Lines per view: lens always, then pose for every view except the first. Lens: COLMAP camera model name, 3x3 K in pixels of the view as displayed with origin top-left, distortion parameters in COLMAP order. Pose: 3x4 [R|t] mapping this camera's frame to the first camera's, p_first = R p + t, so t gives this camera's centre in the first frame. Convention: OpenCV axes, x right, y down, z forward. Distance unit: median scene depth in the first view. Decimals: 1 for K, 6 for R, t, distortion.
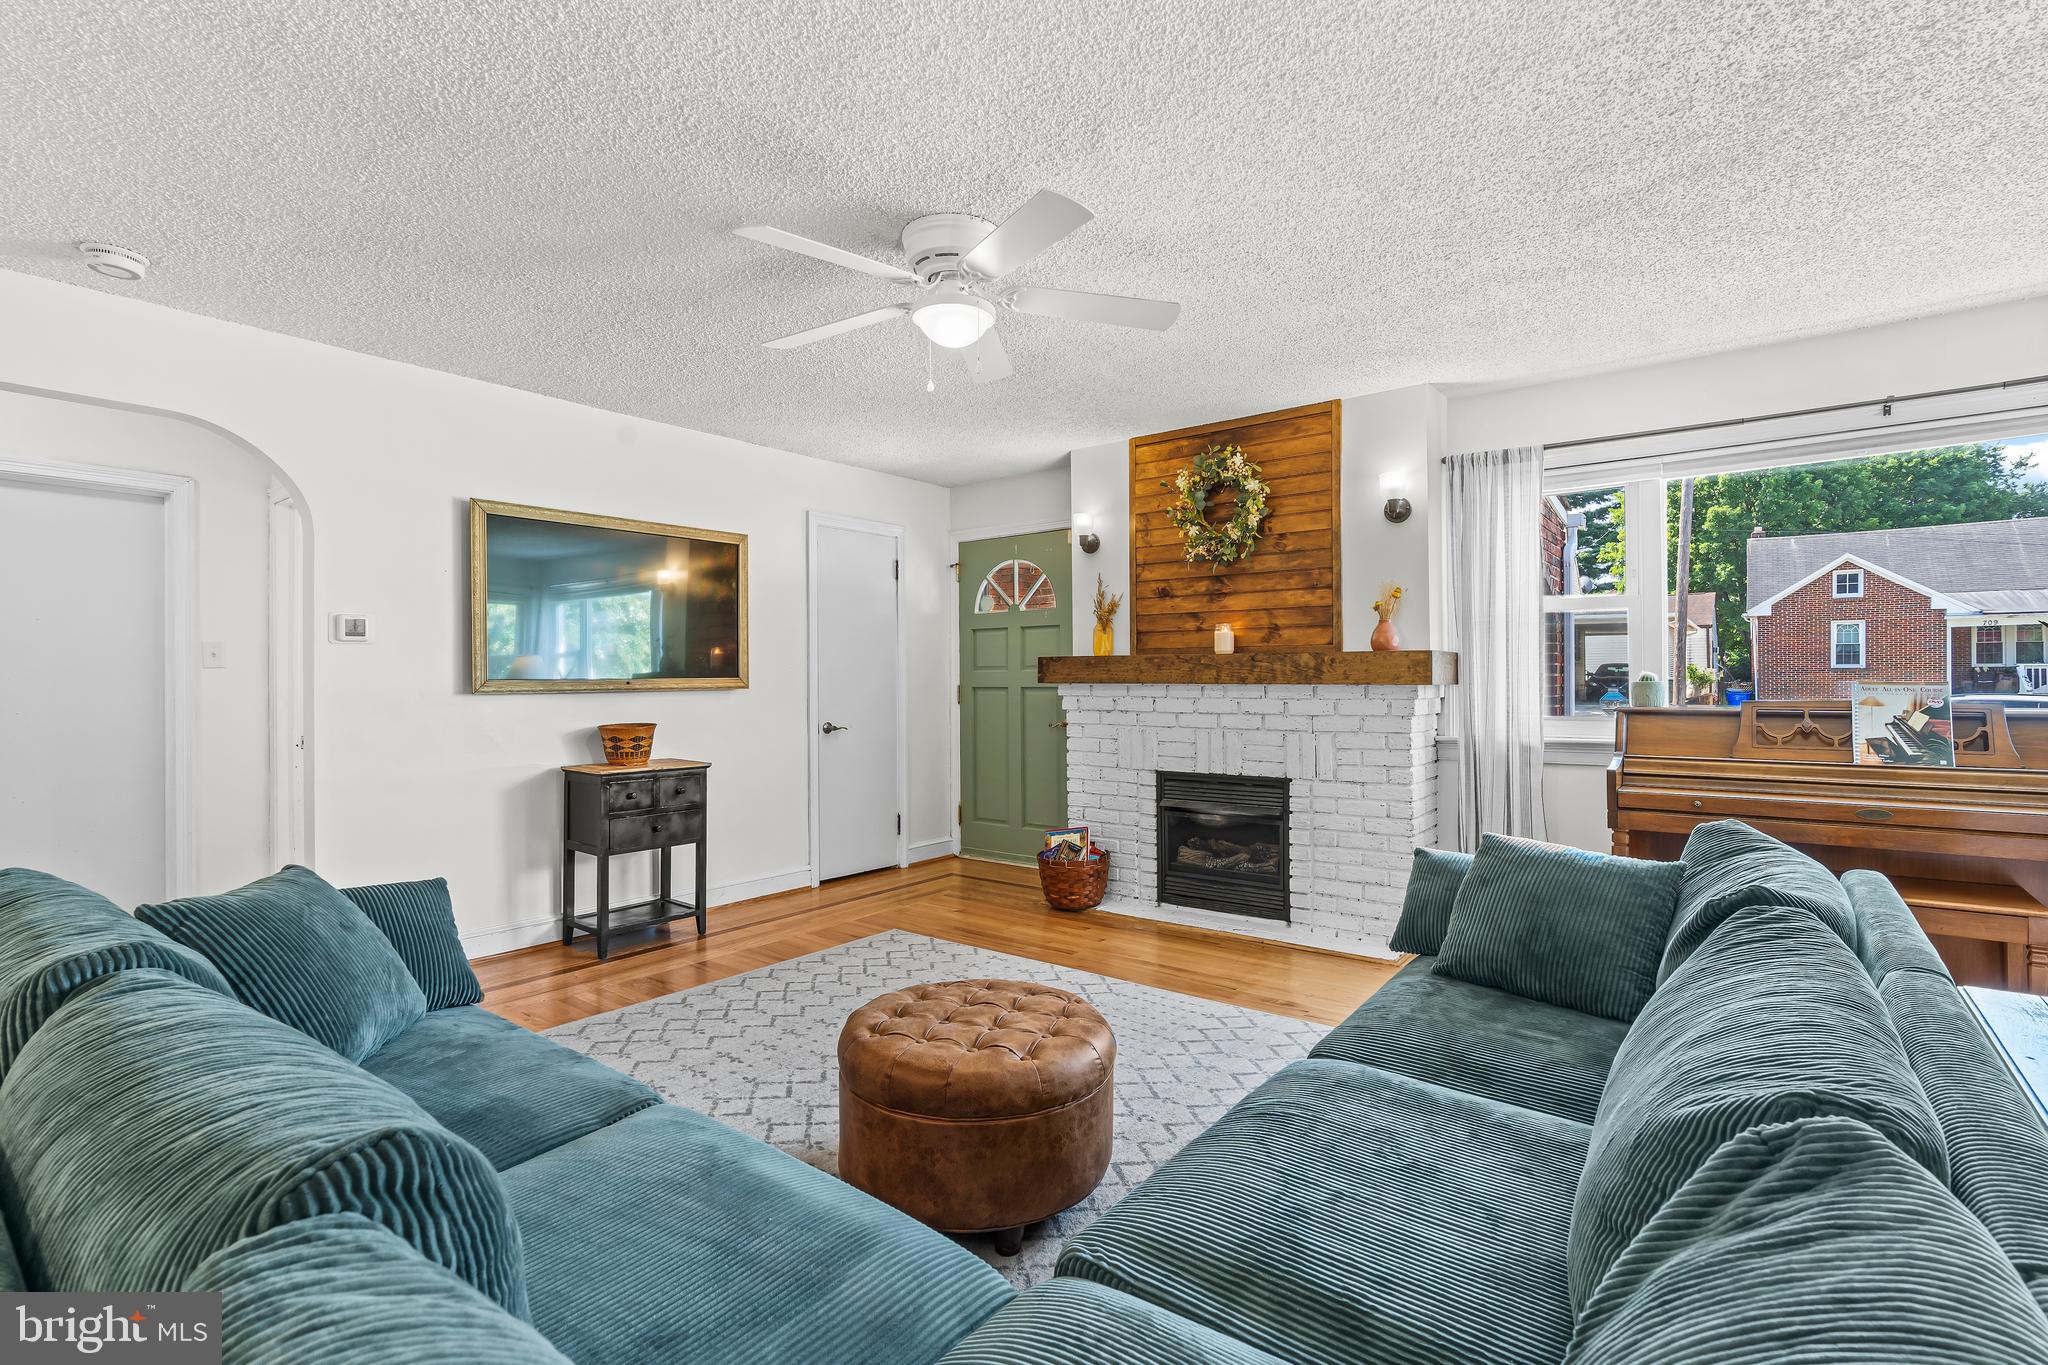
lens RADIAL K [[938.7, 0, 1024.6], [0, 938.7, 678.0], [0, 0, 1]] dist [-0.000920, 0.000257]
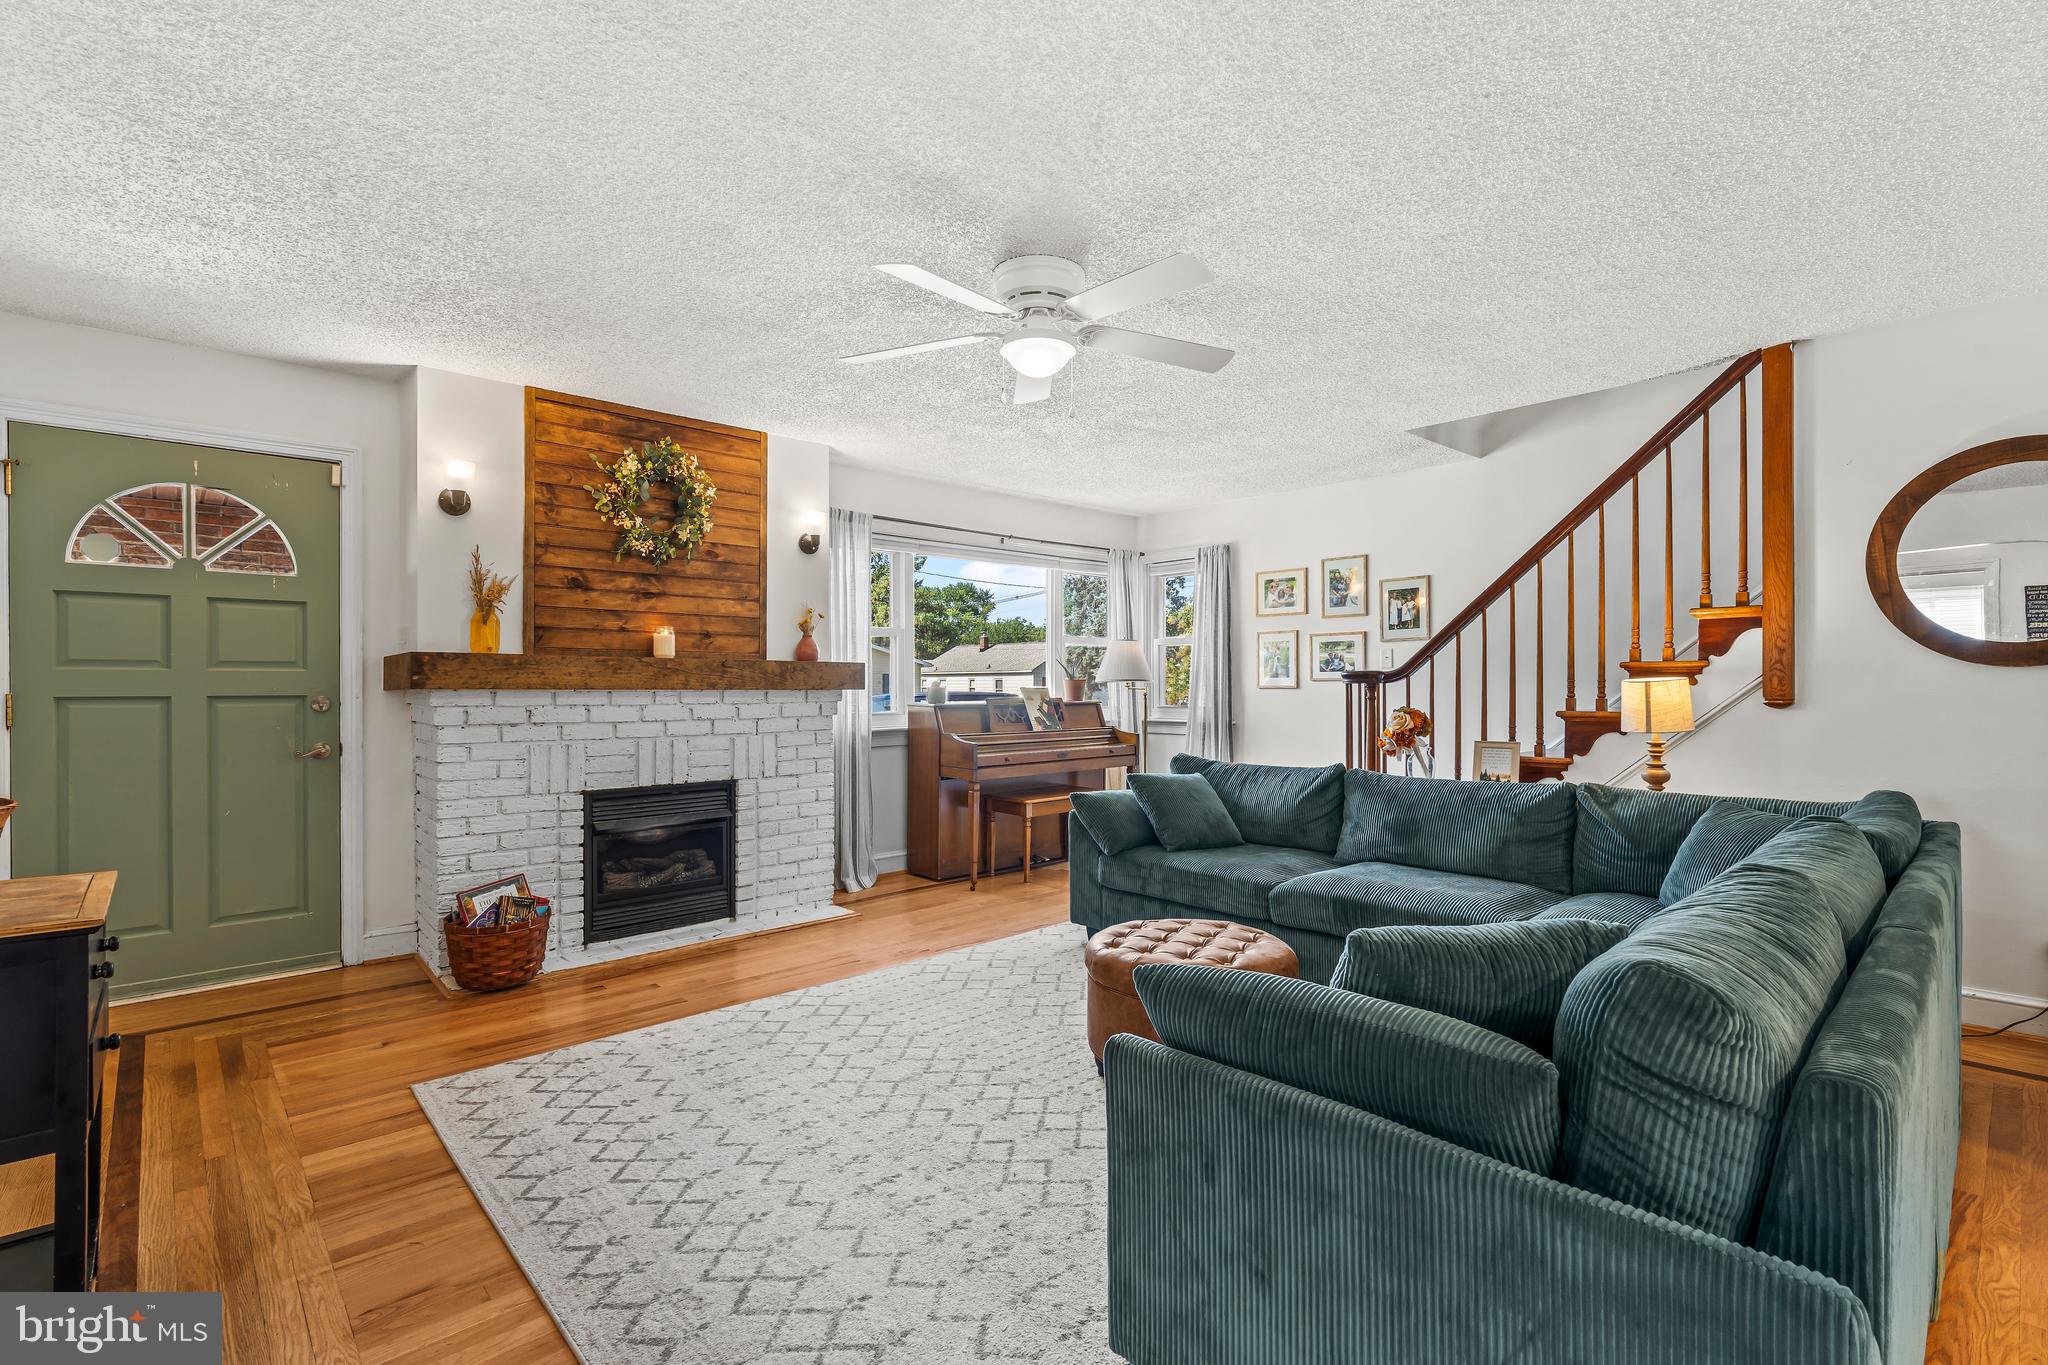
lens RADIAL K [[938.7, 0, 1024.6], [0, 938.7, 678.0], [0, 0, 1]] dist [-0.000920, 0.000257]
pose [[0.161264, 0.009845, 0.986862, -0.691694], [-0.004150, 0.999948, -0.009298, 0.002015], [-0.986903, -0.002596, 0.161297, 0.504176]]
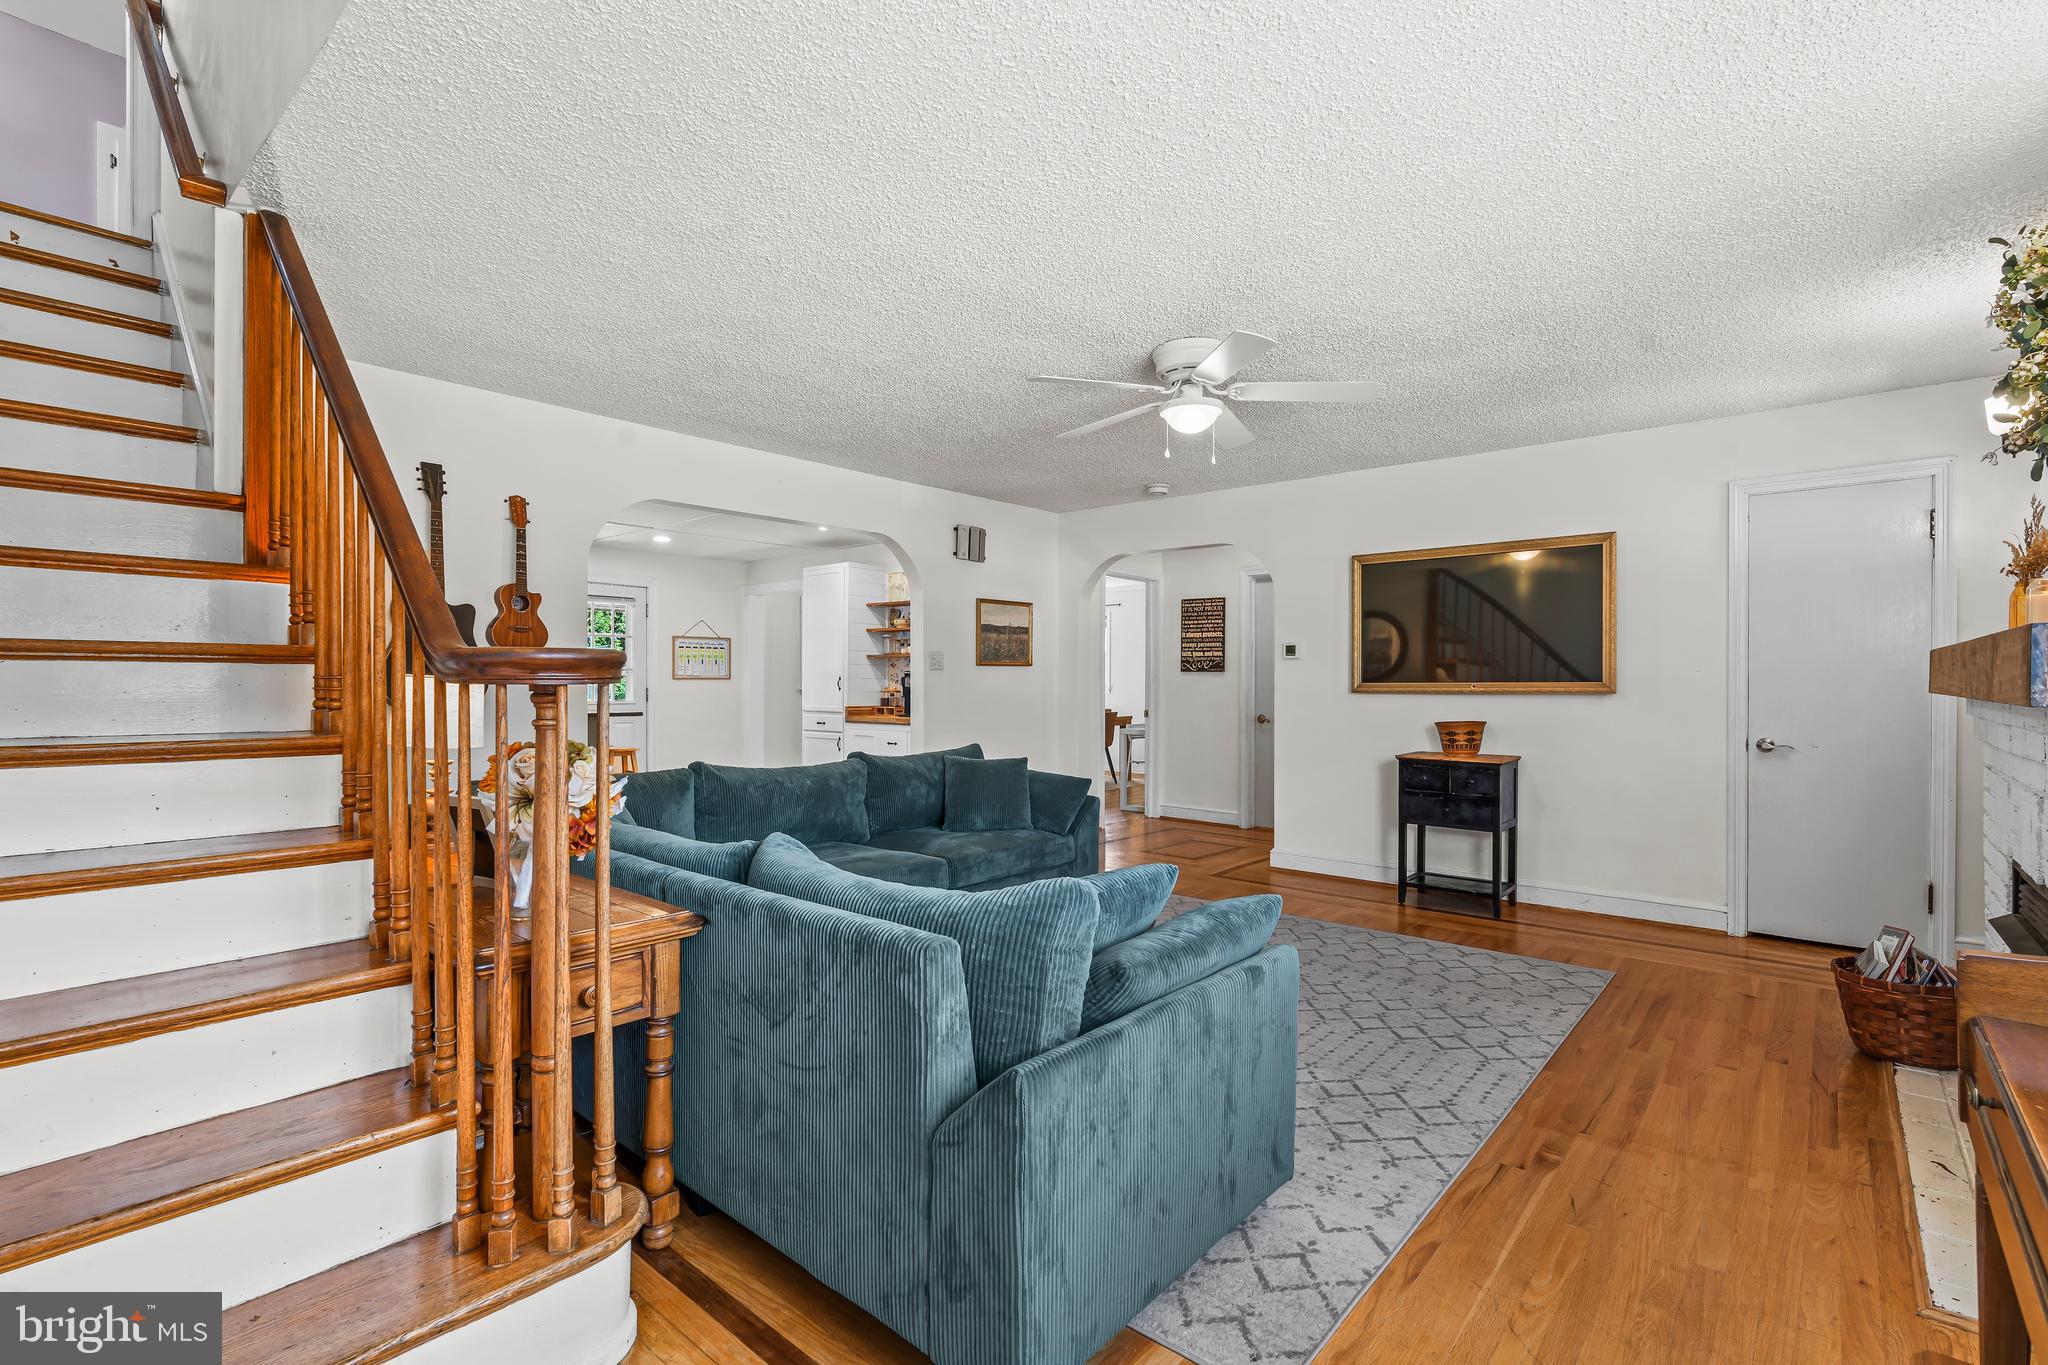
lens RADIAL K [[938.7, 0, 1024.6], [0, 938.7, 678.0], [0, 0, 1]] dist [-0.000920, 0.000257]
pose [[-0.052644, 0.002030, -0.998611, 0.758475], [-0.002181, 0.999995, 0.002148, -0.005316], [0.998611, 0.002291, -0.052639, 0.502398]]
